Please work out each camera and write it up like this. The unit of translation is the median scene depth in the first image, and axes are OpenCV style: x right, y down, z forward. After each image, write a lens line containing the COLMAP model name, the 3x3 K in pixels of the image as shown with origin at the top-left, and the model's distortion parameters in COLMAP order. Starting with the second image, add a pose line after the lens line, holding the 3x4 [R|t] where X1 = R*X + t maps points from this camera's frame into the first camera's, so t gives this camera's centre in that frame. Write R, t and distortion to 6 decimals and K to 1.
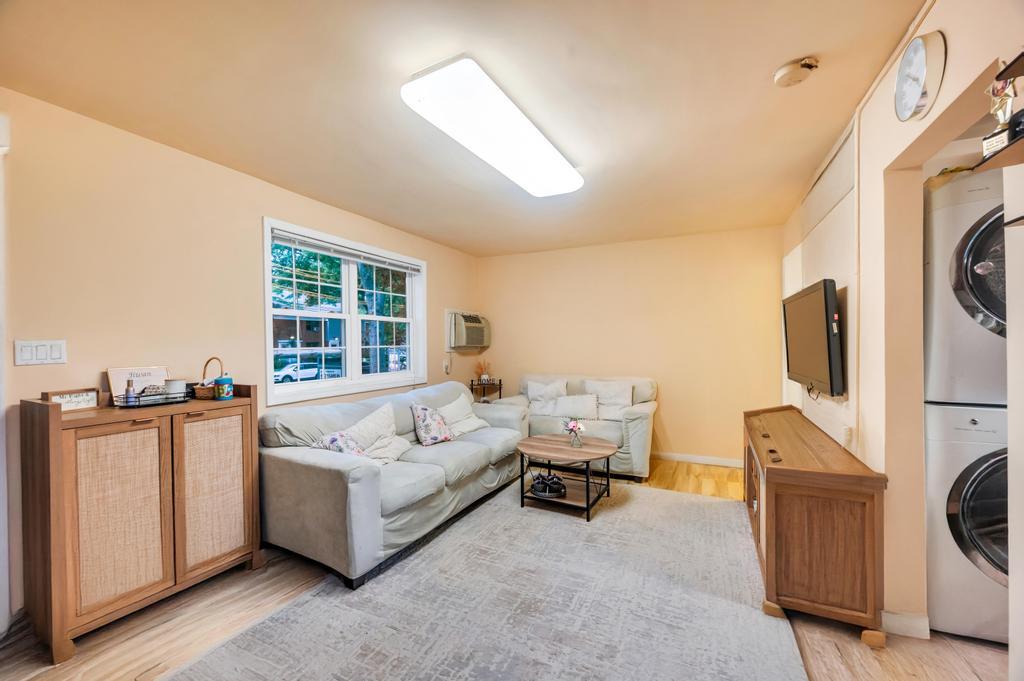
lens RADIAL K [[406.6, 0, 508.6], [0, 406.6, 345.5], [0, 0, 1]] dist [-0.000029, 0.000130]
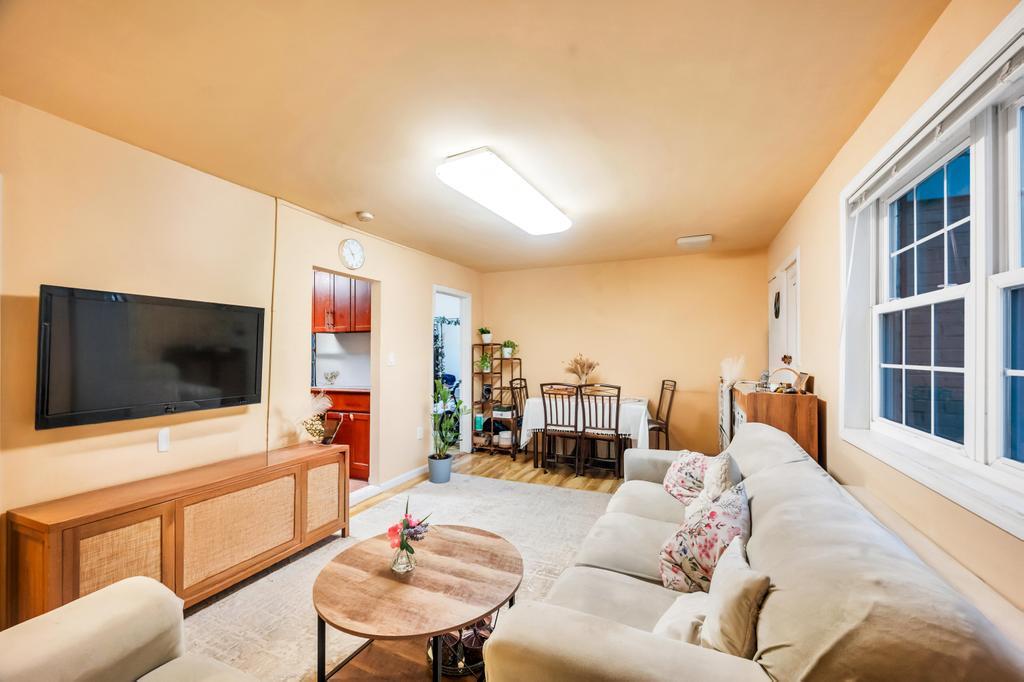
lens RADIAL K [[407.5, 0, 511.7], [0, 407.5, 346.3], [0, 0, 1]] dist [-0.000018, -0.000051]
pose [[-0.998594, 0.010805, -0.051888, 0.059741], [0.011001, 0.999933, -0.003492, -0.023532], [0.051847, -0.004058, -0.998647, 1.523767]]
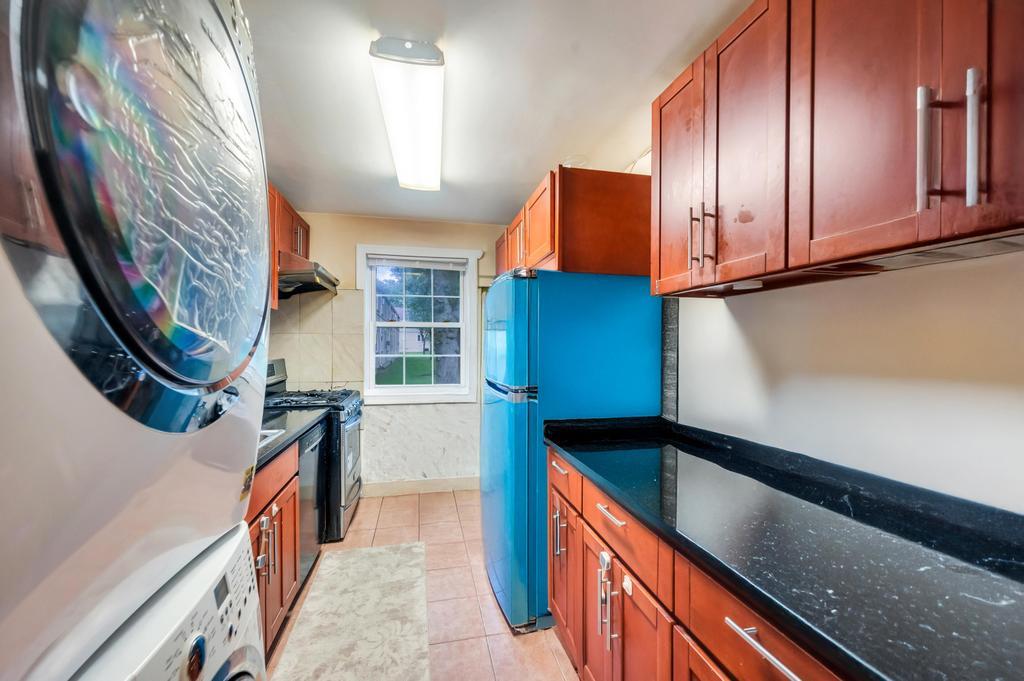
lens RADIAL K [[406.6, 0, 508.6], [0, 406.6, 345.5], [0, 0, 1]] dist [-0.000029, 0.000130]
pose [[-0.631287, 0.003589, 0.775541, 0.427433], [0.009134, 0.999954, 0.002808, -0.031010], [-0.775496, 0.008857, -0.631291, 0.475986]]
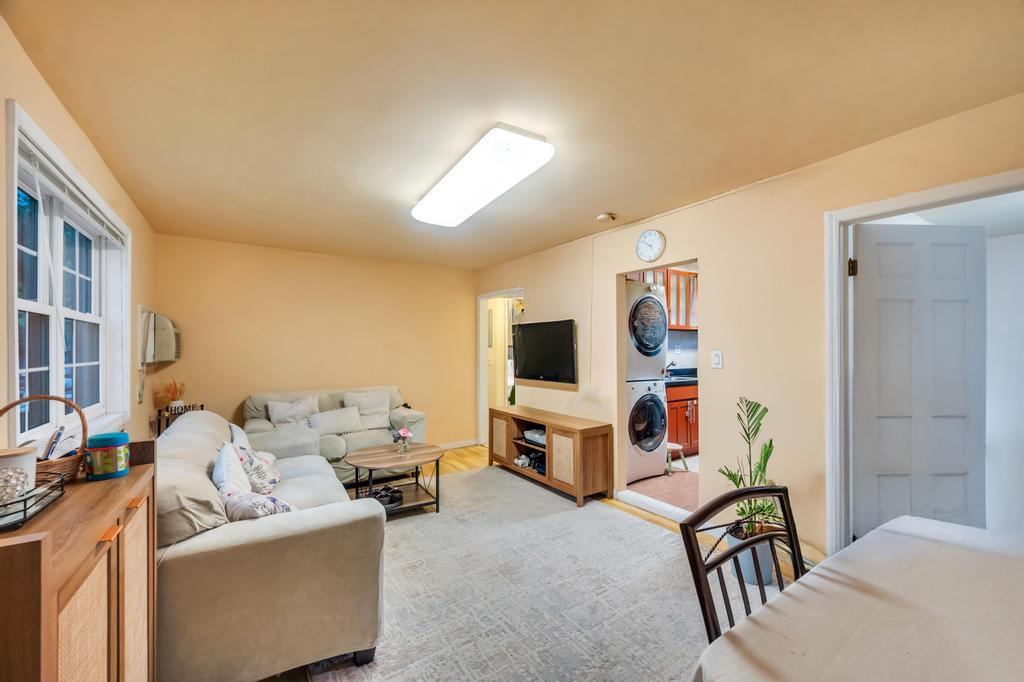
lens RADIAL K [[406.6, 0, 508.6], [0, 406.6, 346.0], [0, 0, 1]] dist [-0.000029, 0.000130]
pose [[0.501108, 0.012231, 0.865298, -0.629922], [0.008043, 0.999791, -0.018790, -0.010135], [-0.865348, 0.016375, 0.500905, 0.224254]]
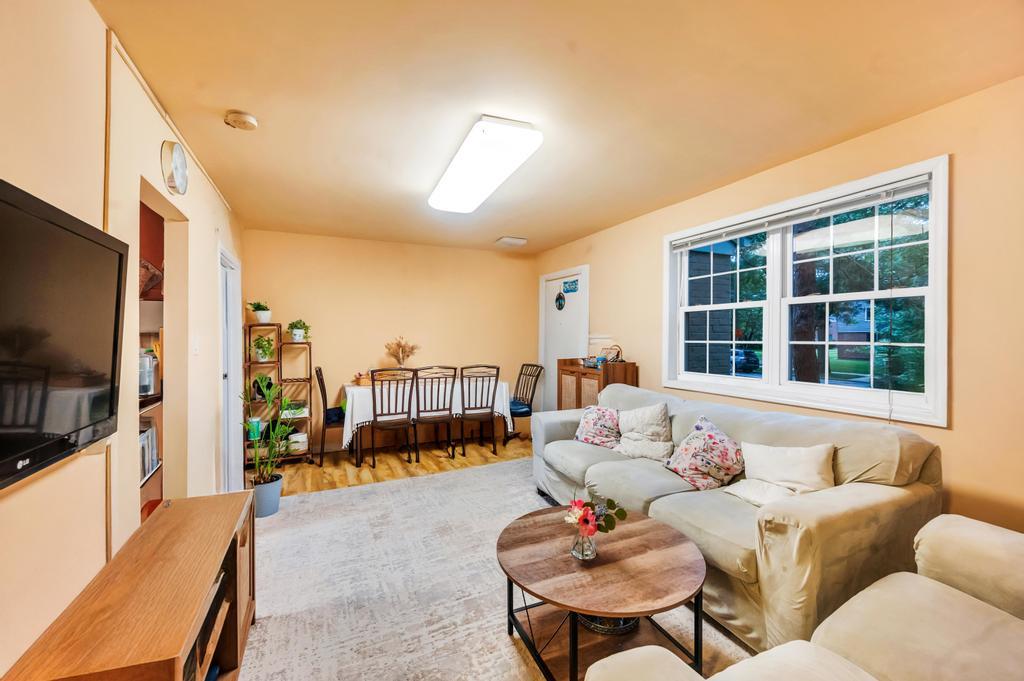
lens RADIAL K [[412.7, 0, 511.9], [0, 412.7, 336.6], [0, 0, 1]] dist [0.000925, 0.000081]
pose [[-0.616398, 0.012792, -0.787331, 0.612800], [-0.000121, 0.999866, 0.016340, -0.022288], [0.787435, 0.010168, -0.616314, 1.243398]]
